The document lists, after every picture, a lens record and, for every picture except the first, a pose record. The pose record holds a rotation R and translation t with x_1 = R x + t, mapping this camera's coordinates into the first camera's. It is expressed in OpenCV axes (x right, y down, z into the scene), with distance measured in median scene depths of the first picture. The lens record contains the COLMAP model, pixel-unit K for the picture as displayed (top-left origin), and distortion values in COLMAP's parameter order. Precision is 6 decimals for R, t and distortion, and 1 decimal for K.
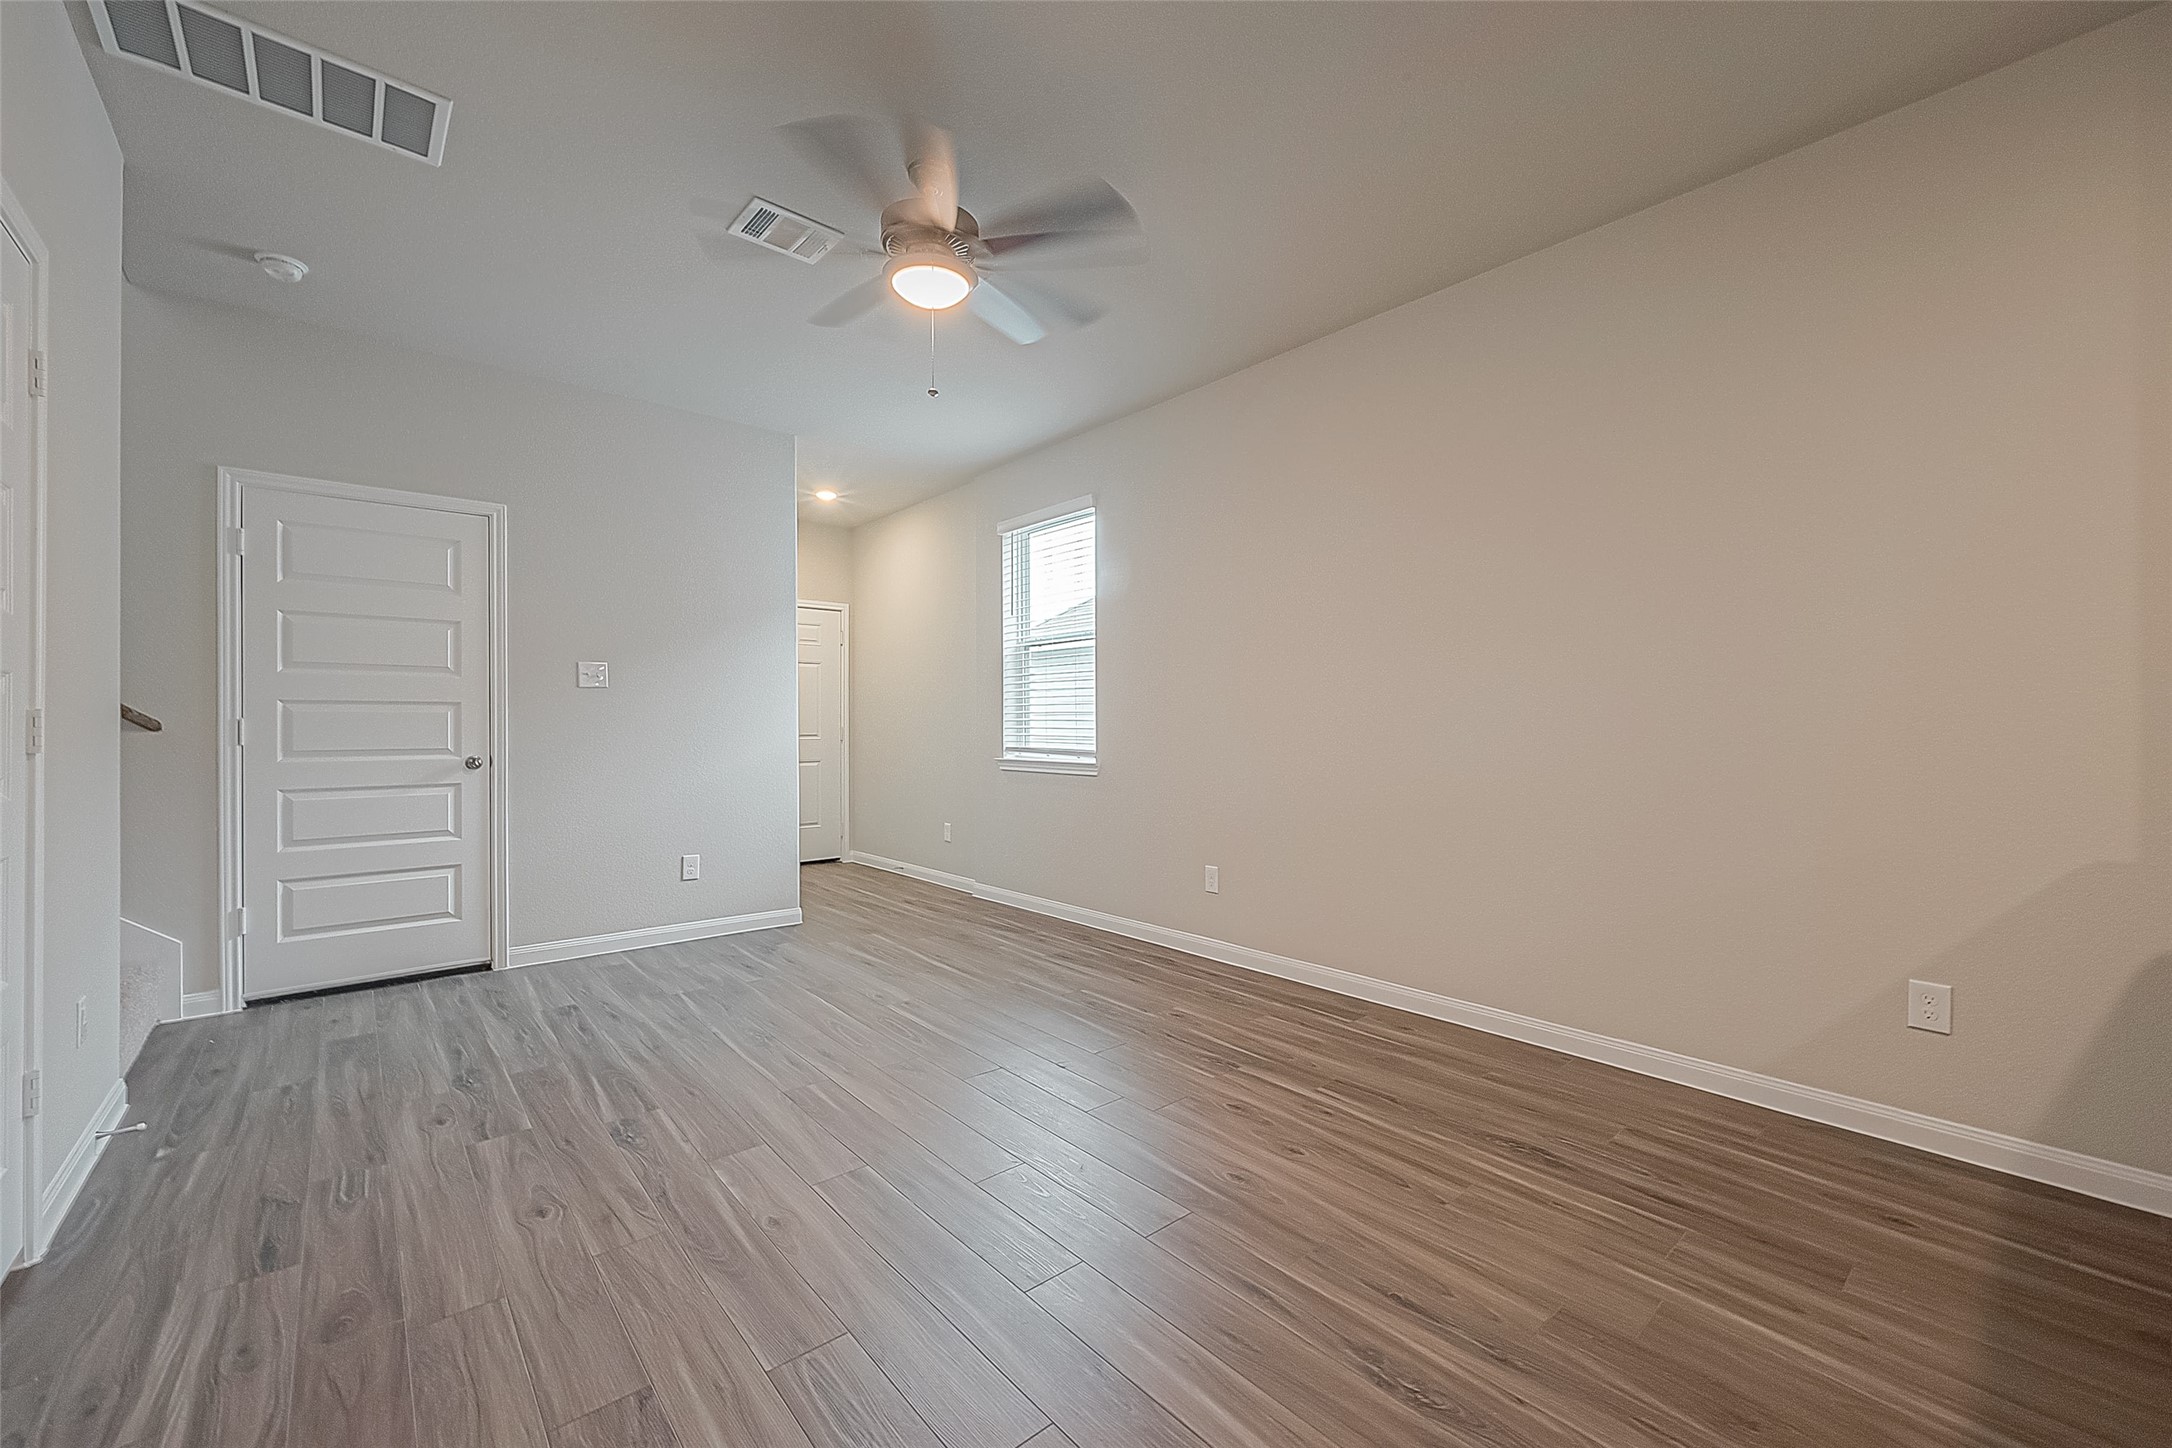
lens RADIAL K [[855.3, 0, 1076.8], [0, 855.3, 724.3], [0, 0, 1]] dist [-0.002981, -0.000468]
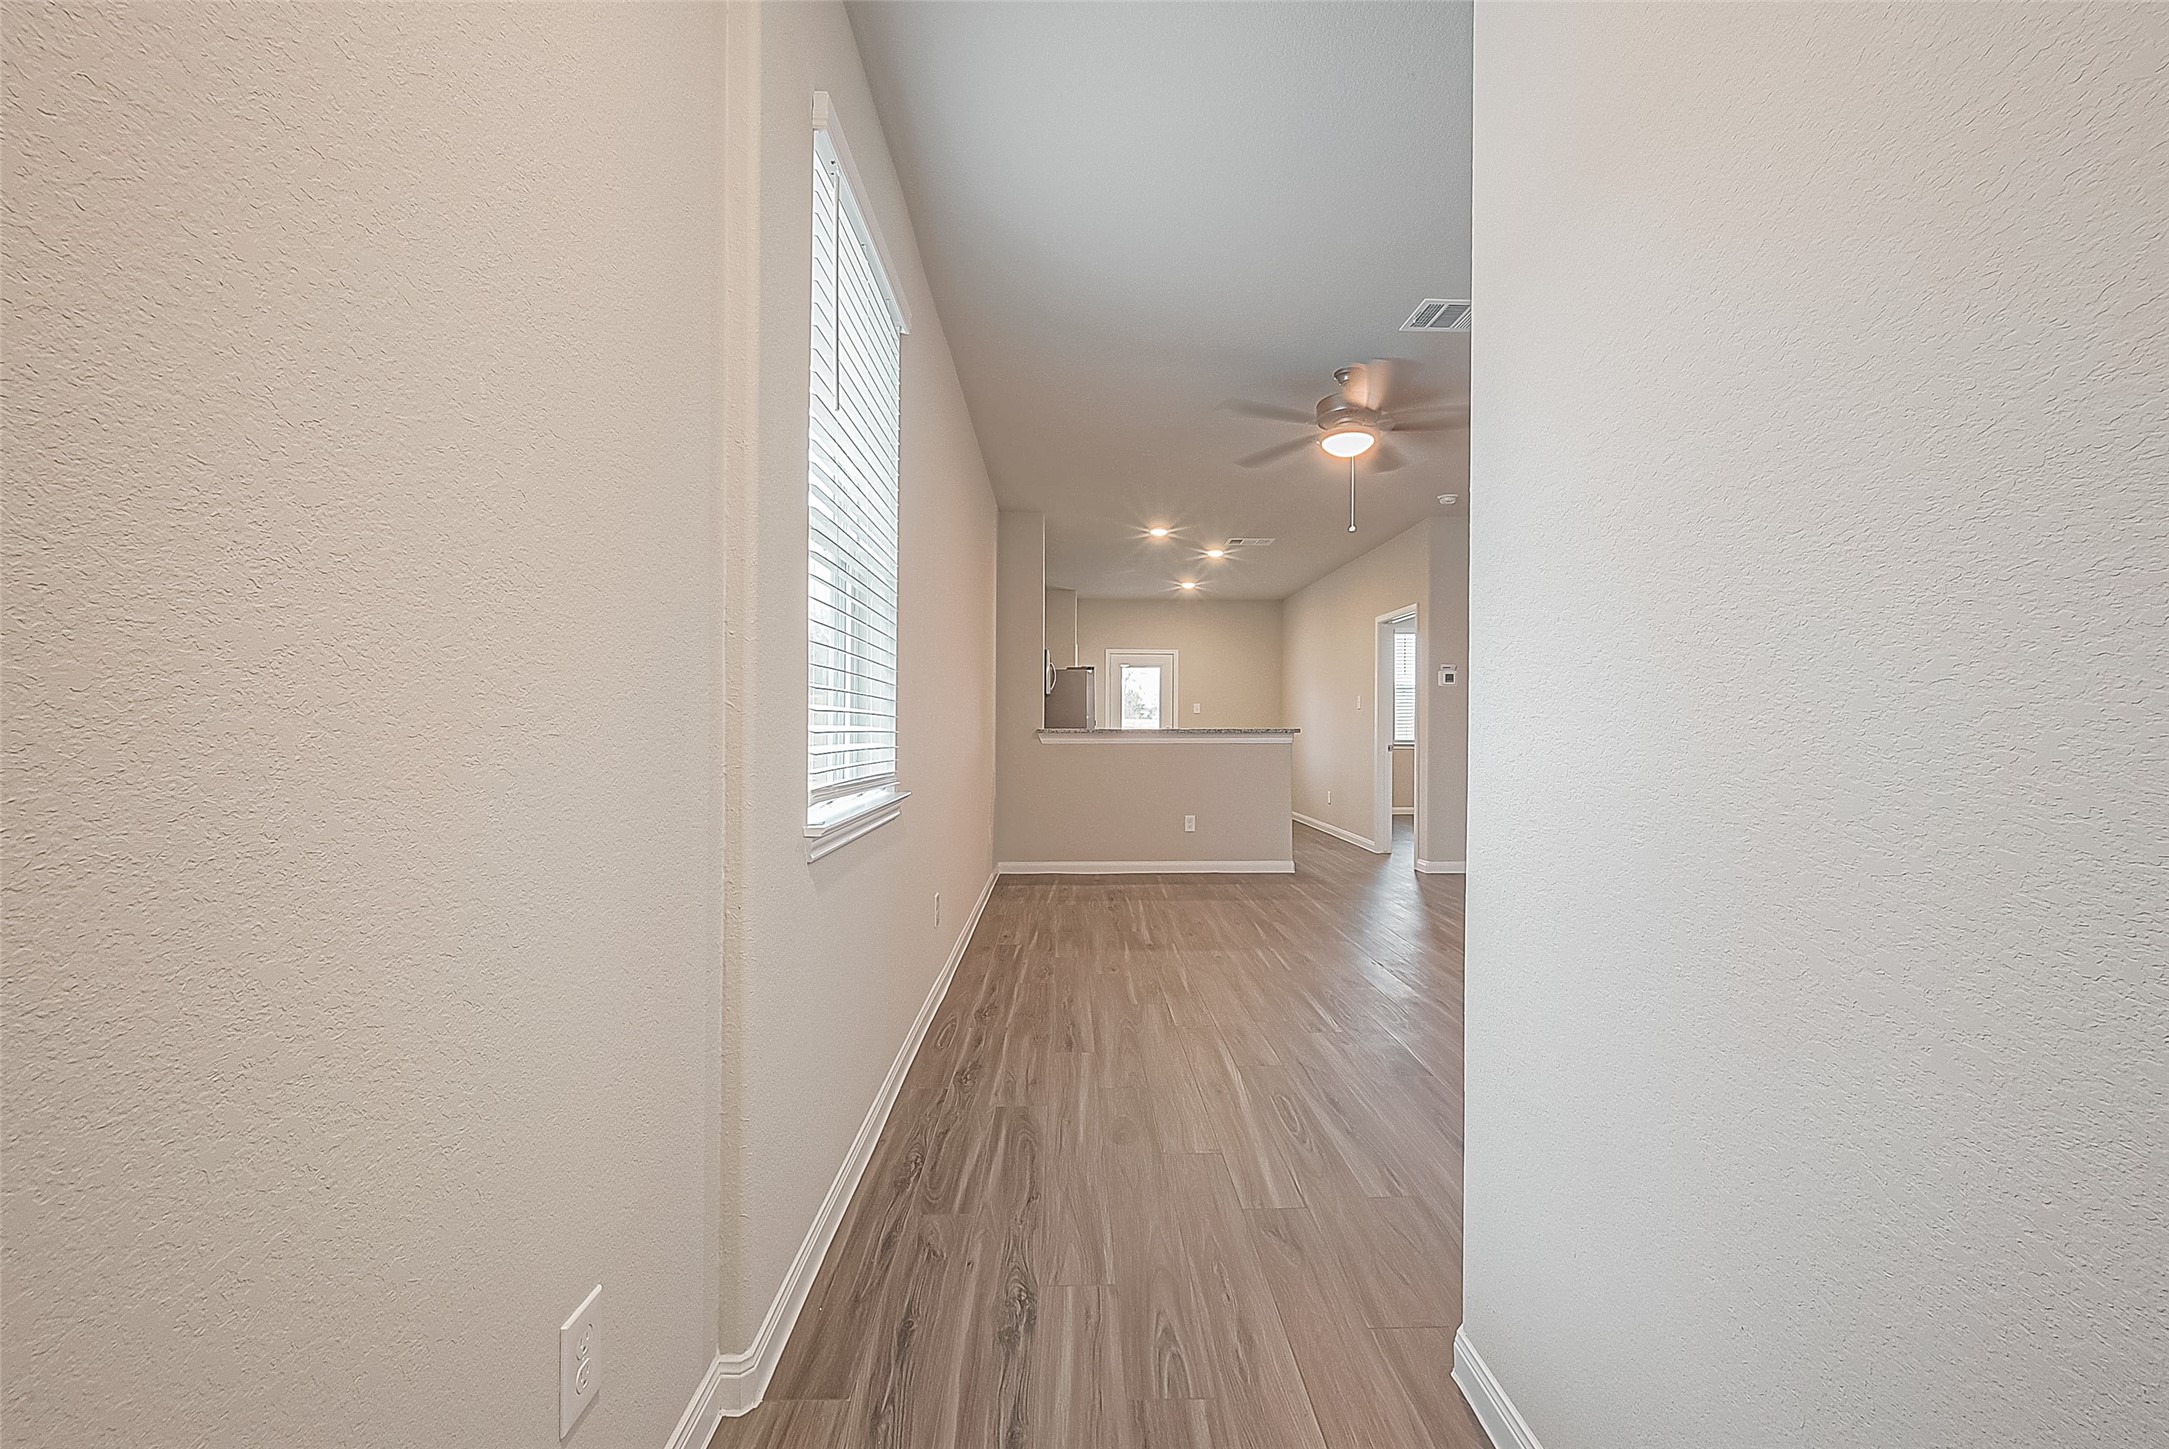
lens RADIAL K [[879.5, 0, 1084.5], [0, 879.5, 724.5], [0, 0, 1]] dist [-0.003562, -0.000450]
pose [[-0.780229, -0.001055, 0.625493, -0.584054], [-0.006096, 0.999964, -0.005918, 0.004618], [-0.625464, -0.008431, -0.780207, 1.870568]]
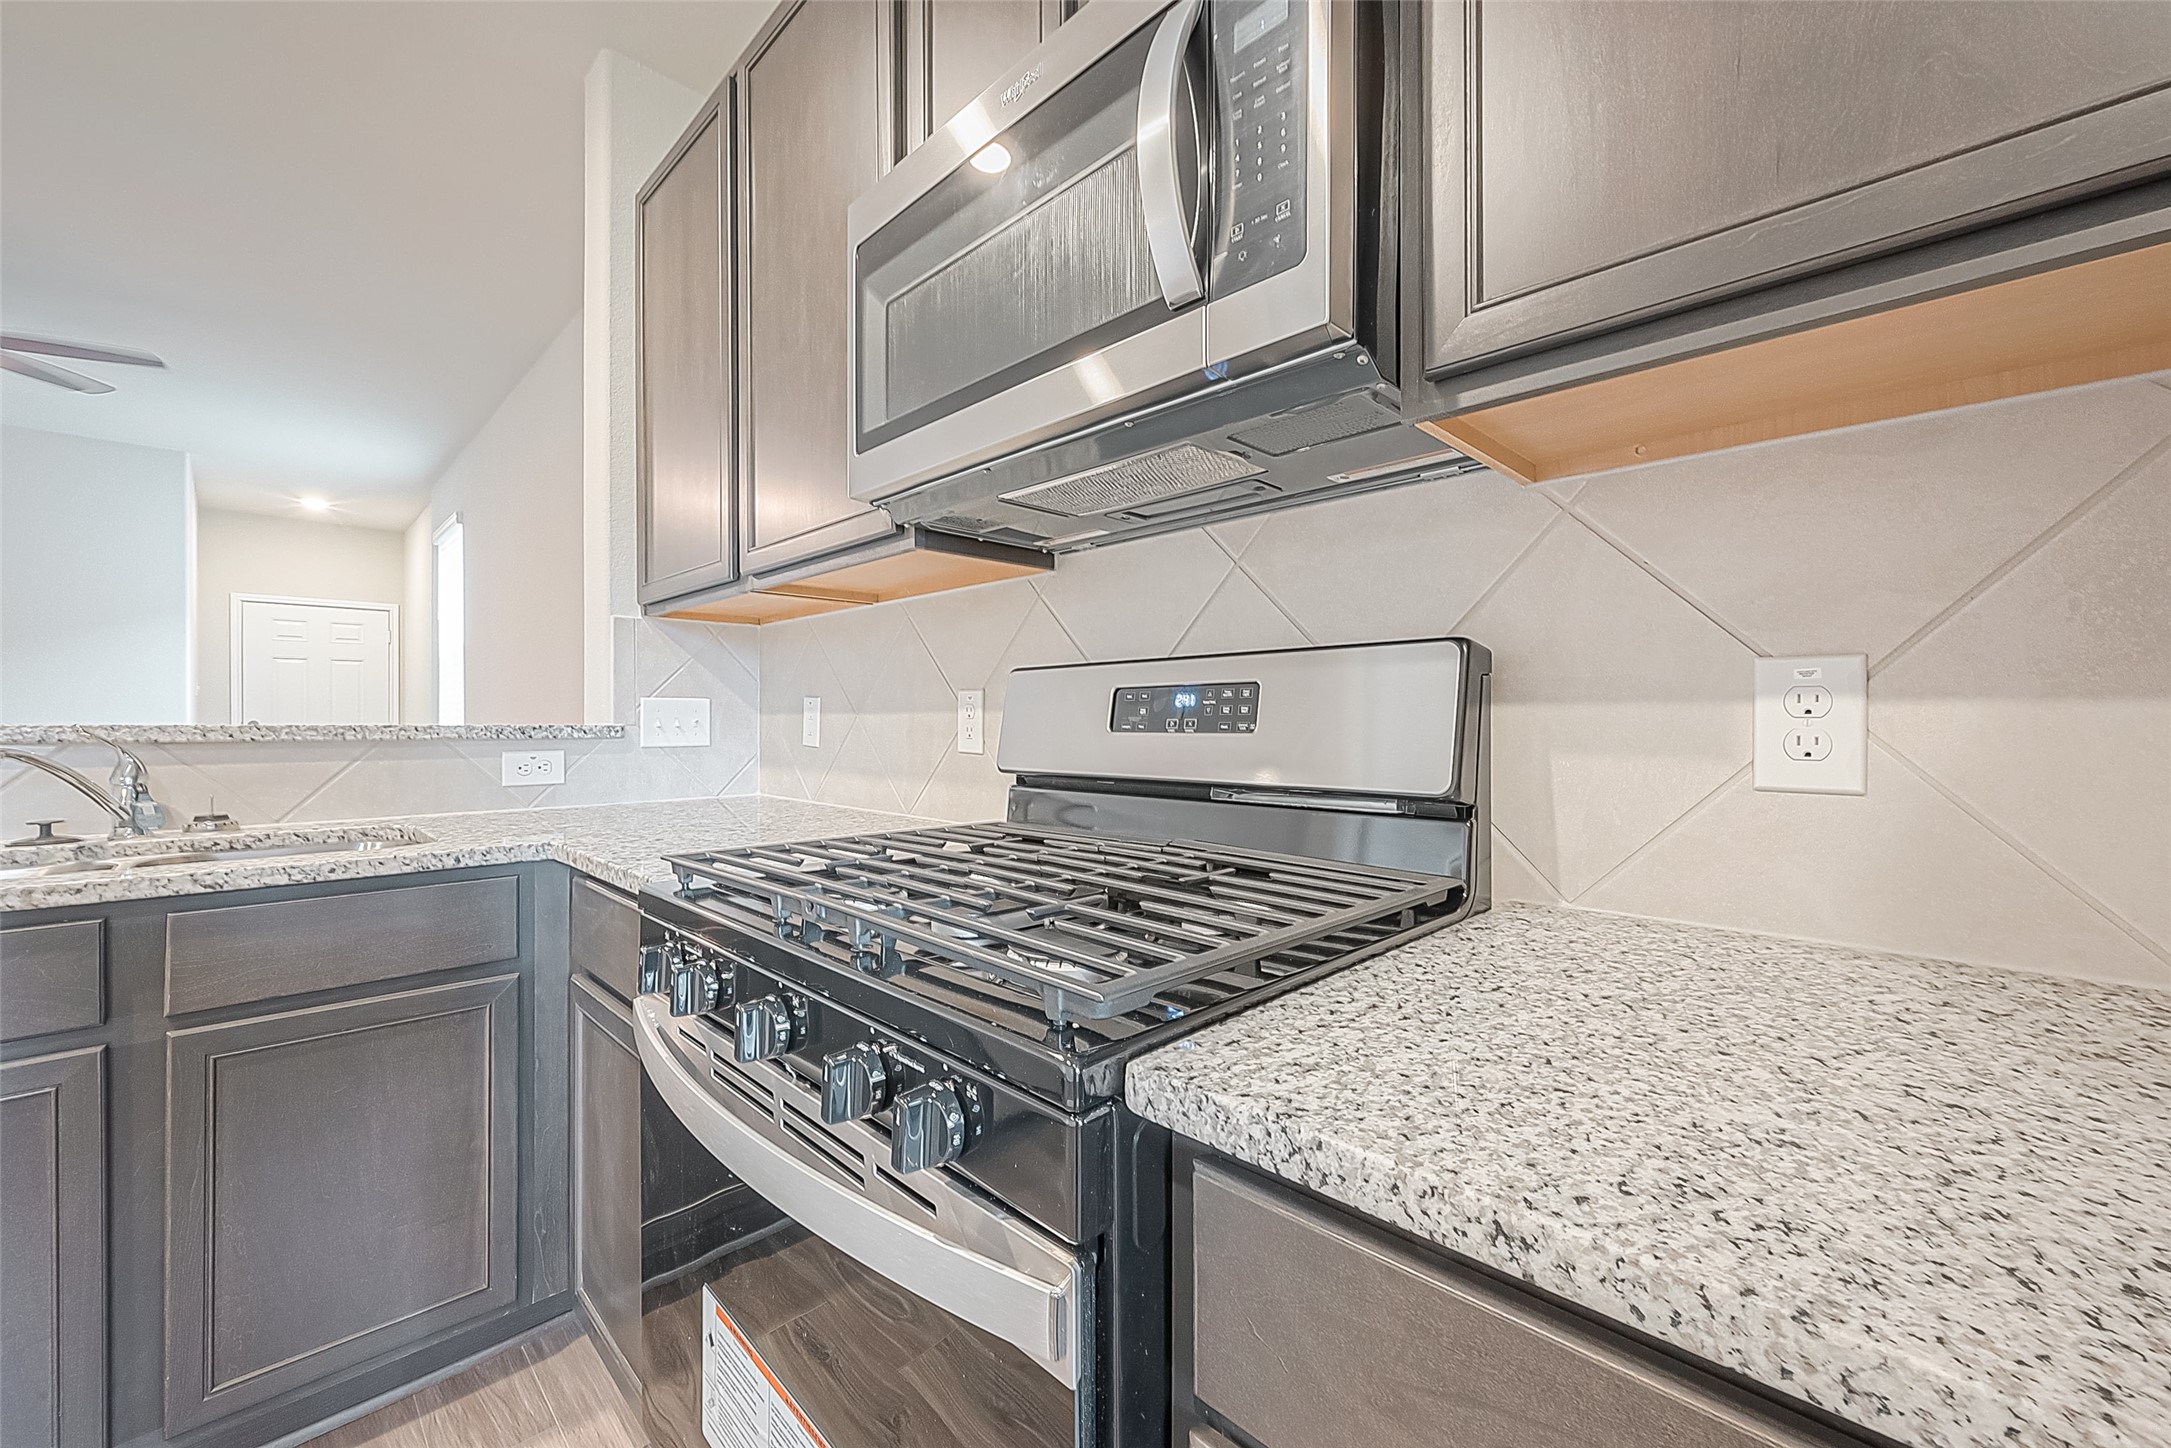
lens RADIAL K [[855.7, 0, 1088.1], [0, 855.7, 722.4], [0, 0, 1]] dist [-0.002584, -0.000024]
pose [[0.997290, -0.002646, 0.073518, 0.934566], [0.002142, 0.999974, 0.006930, -0.002303], [-0.073535, -0.006754, 0.997270, -0.212100]]
